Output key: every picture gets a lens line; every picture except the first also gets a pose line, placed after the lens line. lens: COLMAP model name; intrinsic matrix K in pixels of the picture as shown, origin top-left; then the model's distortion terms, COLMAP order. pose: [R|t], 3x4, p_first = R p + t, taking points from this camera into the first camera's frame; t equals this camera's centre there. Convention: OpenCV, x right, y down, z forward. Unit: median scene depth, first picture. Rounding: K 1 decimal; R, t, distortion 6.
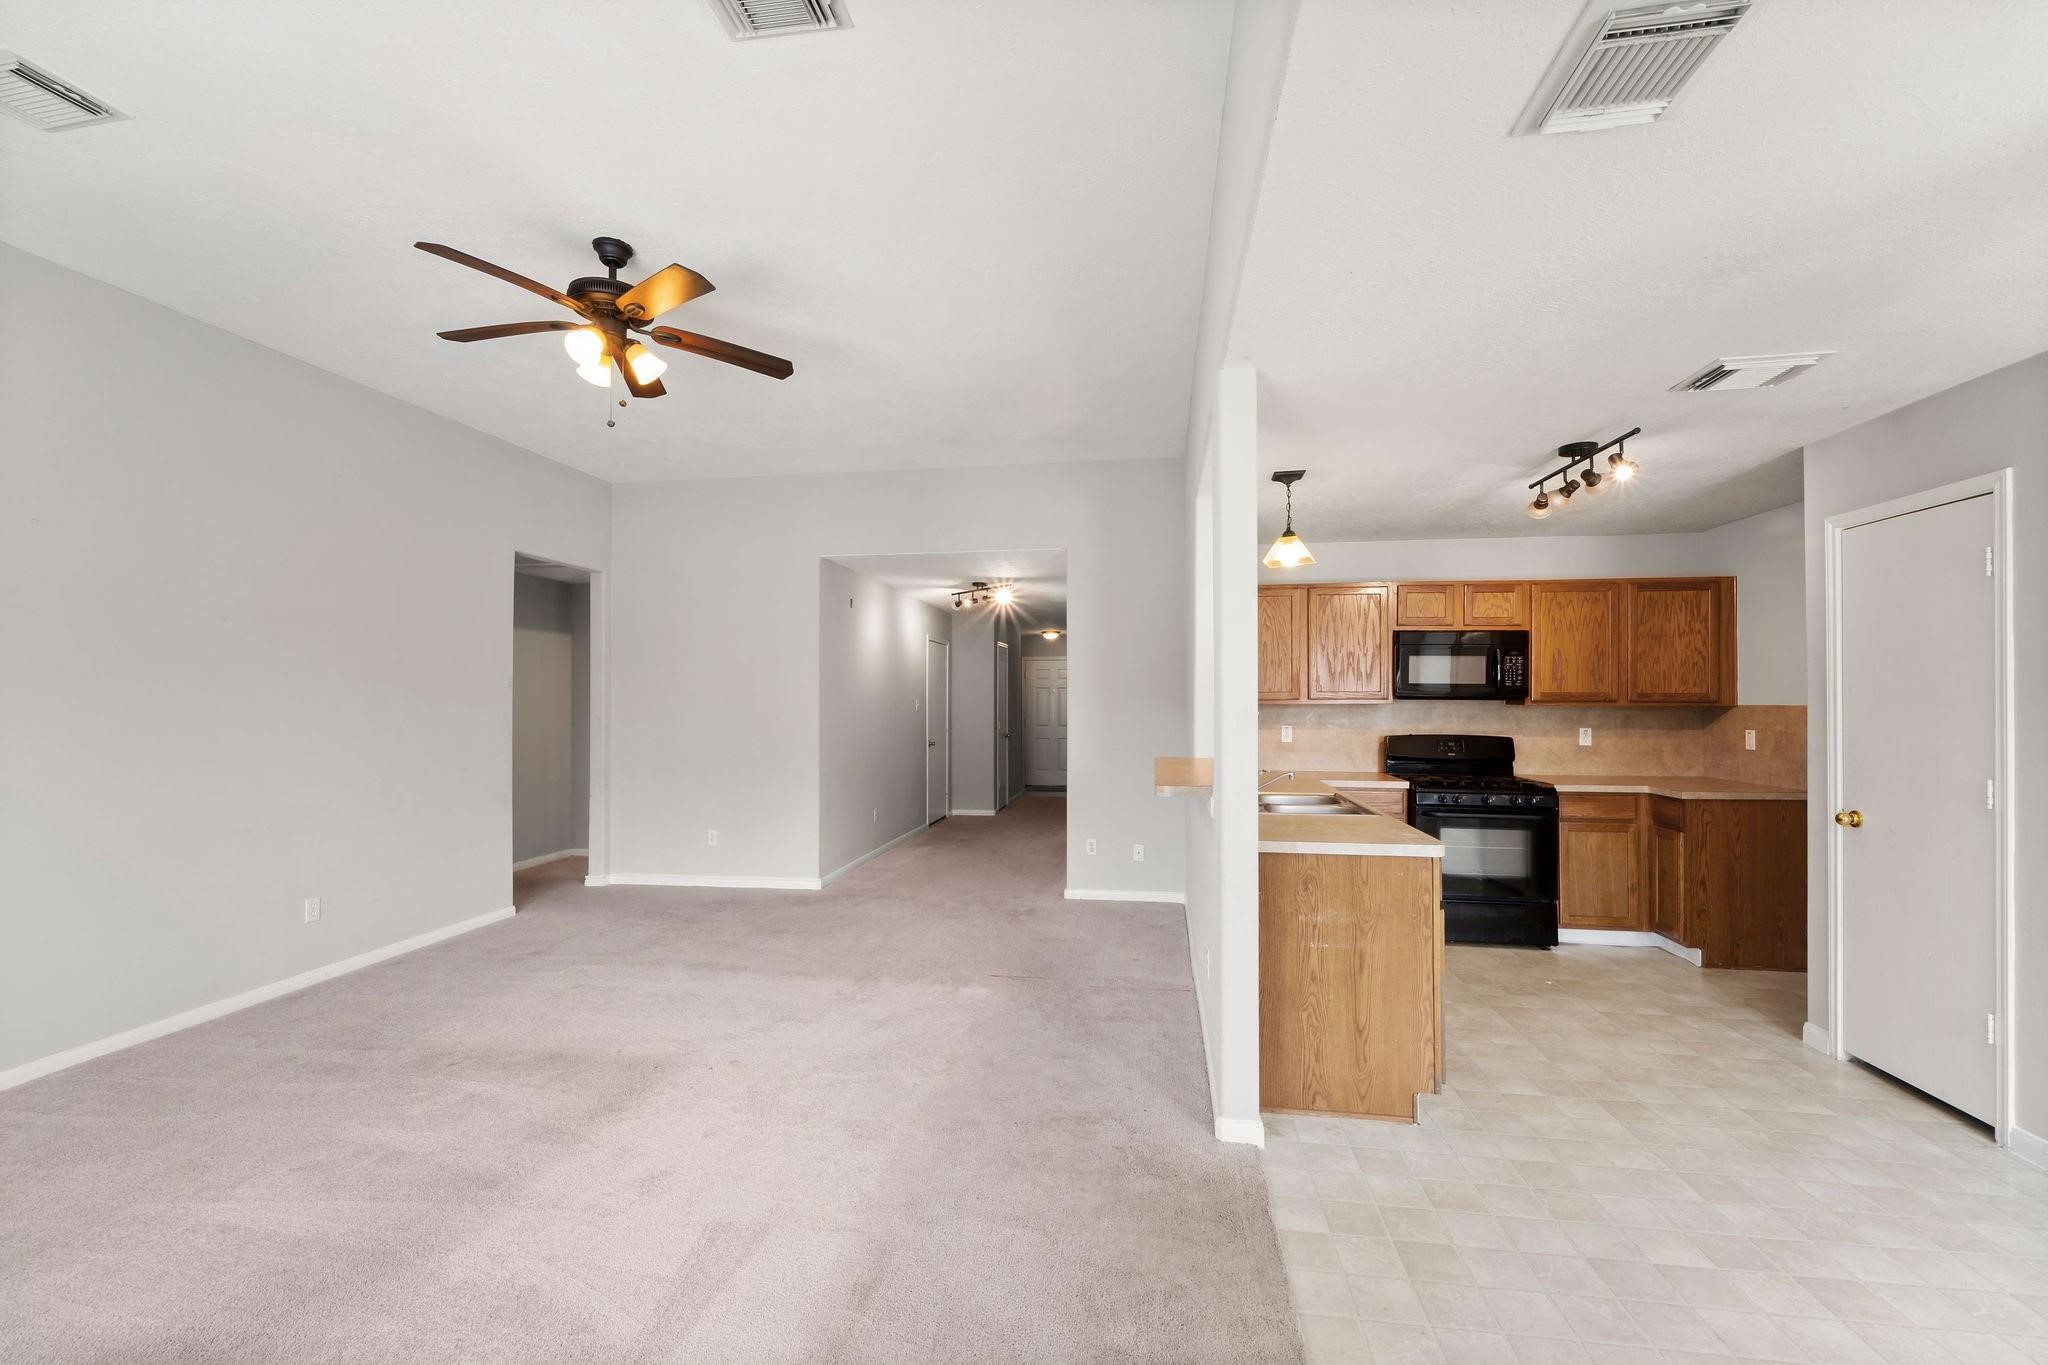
lens RADIAL K [[837.9, 0, 1024.9], [0, 837.9, 692.6], [0, 0, 1]] dist [0.008979, -0.004567]
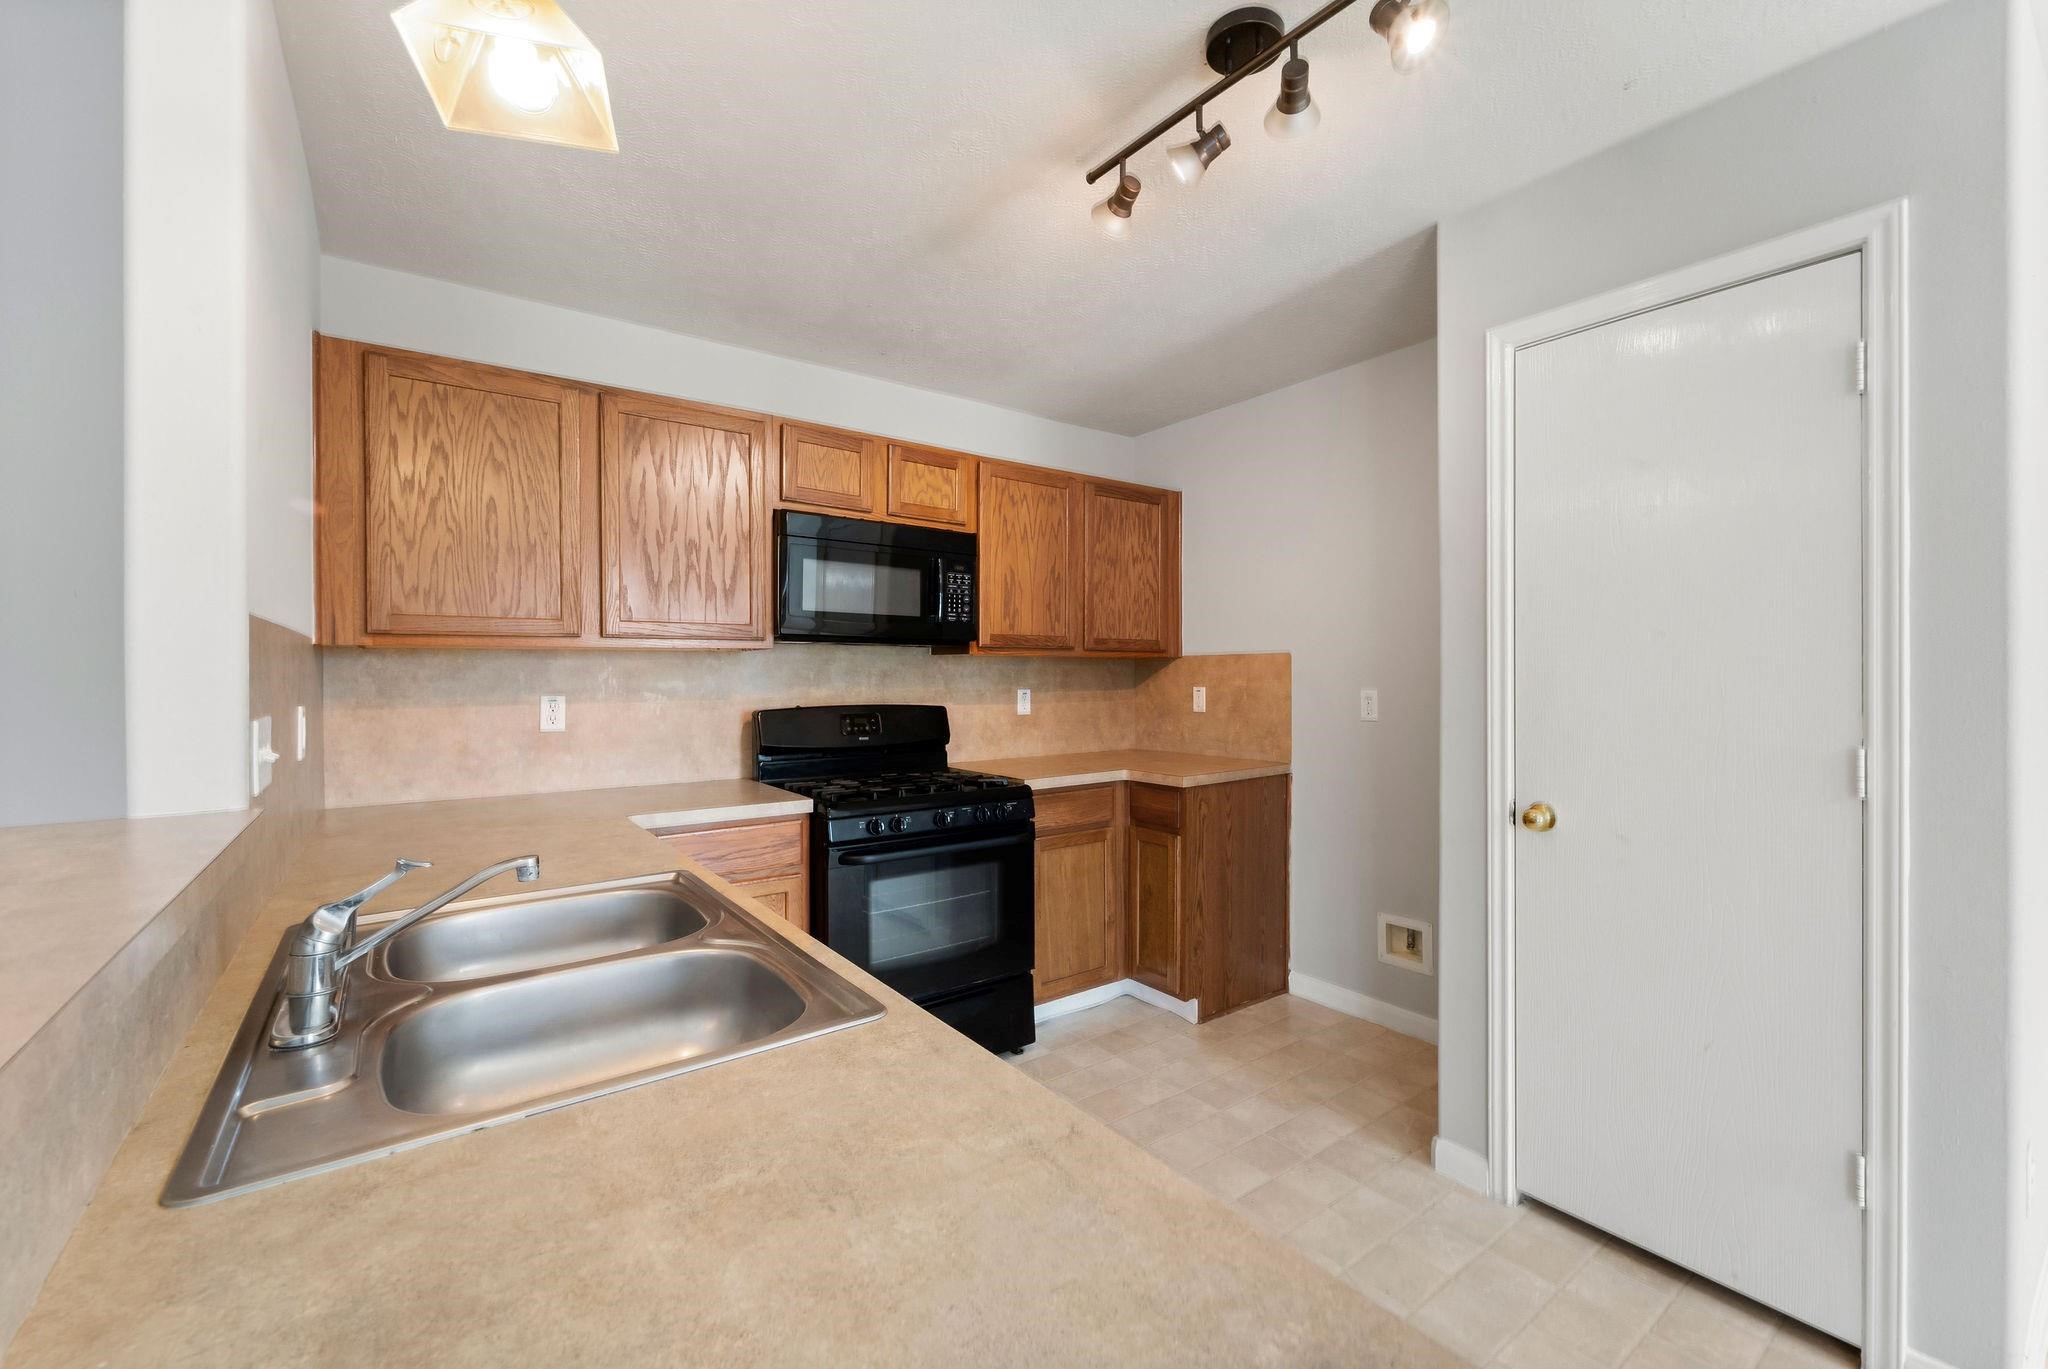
lens RADIAL K [[843.8, 0, 1036.4], [0, 843.8, 682.3], [0, 0, 1]] dist [-0.001435, -0.000211]
pose [[0.699832, -0.010612, 0.714228, 0.193380], [-0.001066, 0.999873, 0.015901, 0.028090], [-0.714306, -0.011890, 0.699732, 0.561044]]
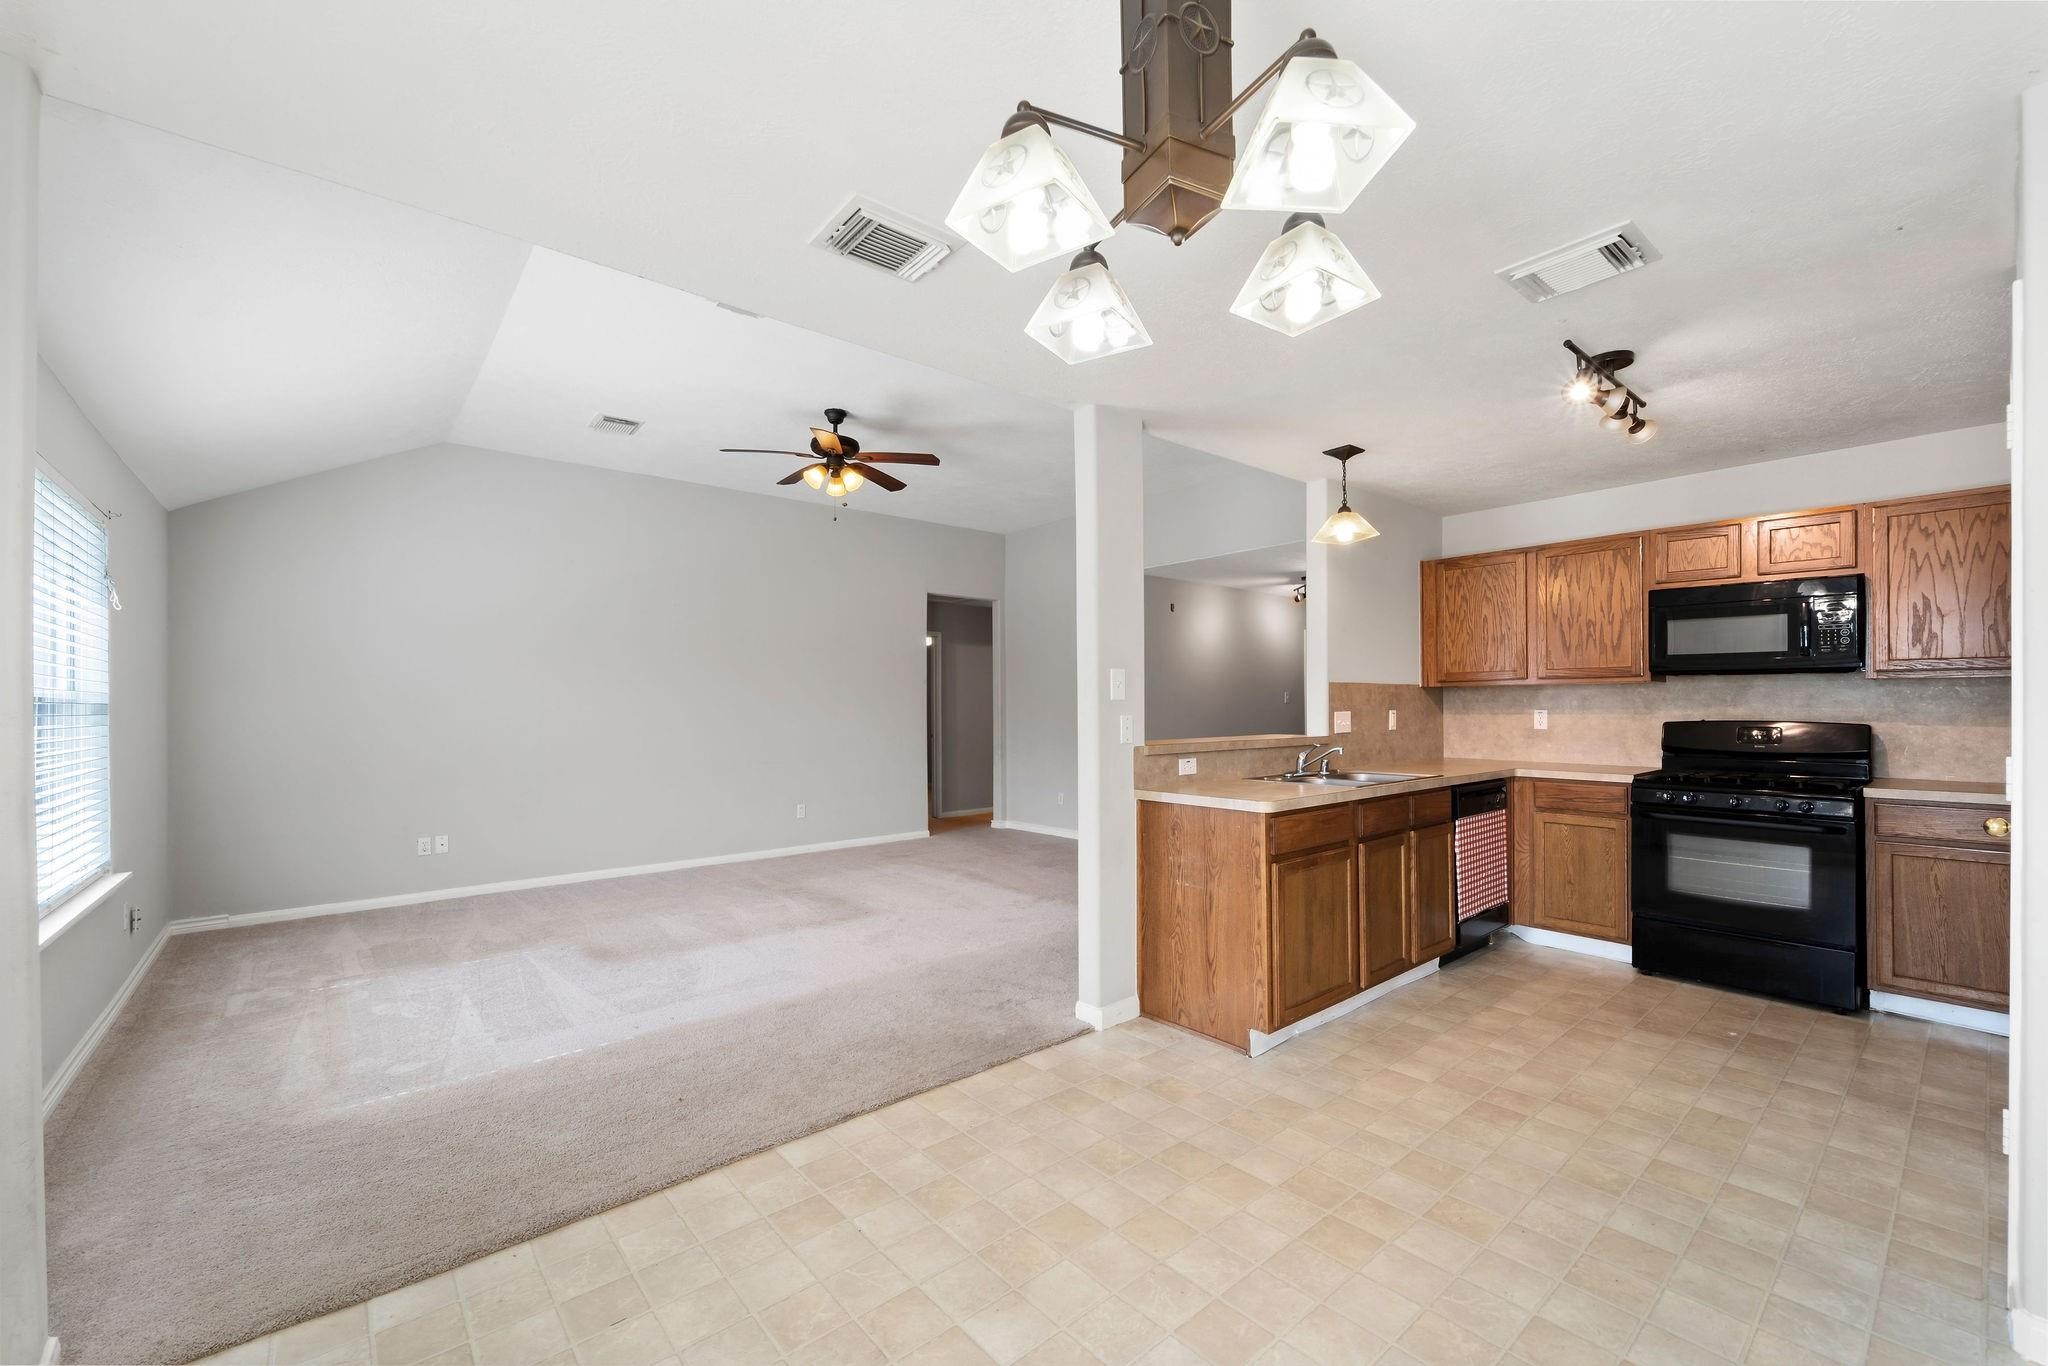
lens RADIAL K [[828.8, 0, 1024.6], [0, 828.8, 702.0], [0, 0, 1]] dist [-0.000653, -0.000422]
pose [[0.755588, -0.007106, -0.655009, 0.553369], [0.009802, 0.999952, 0.000459, 0.029451], [0.654974, -0.006767, 0.755621, 0.001124]]
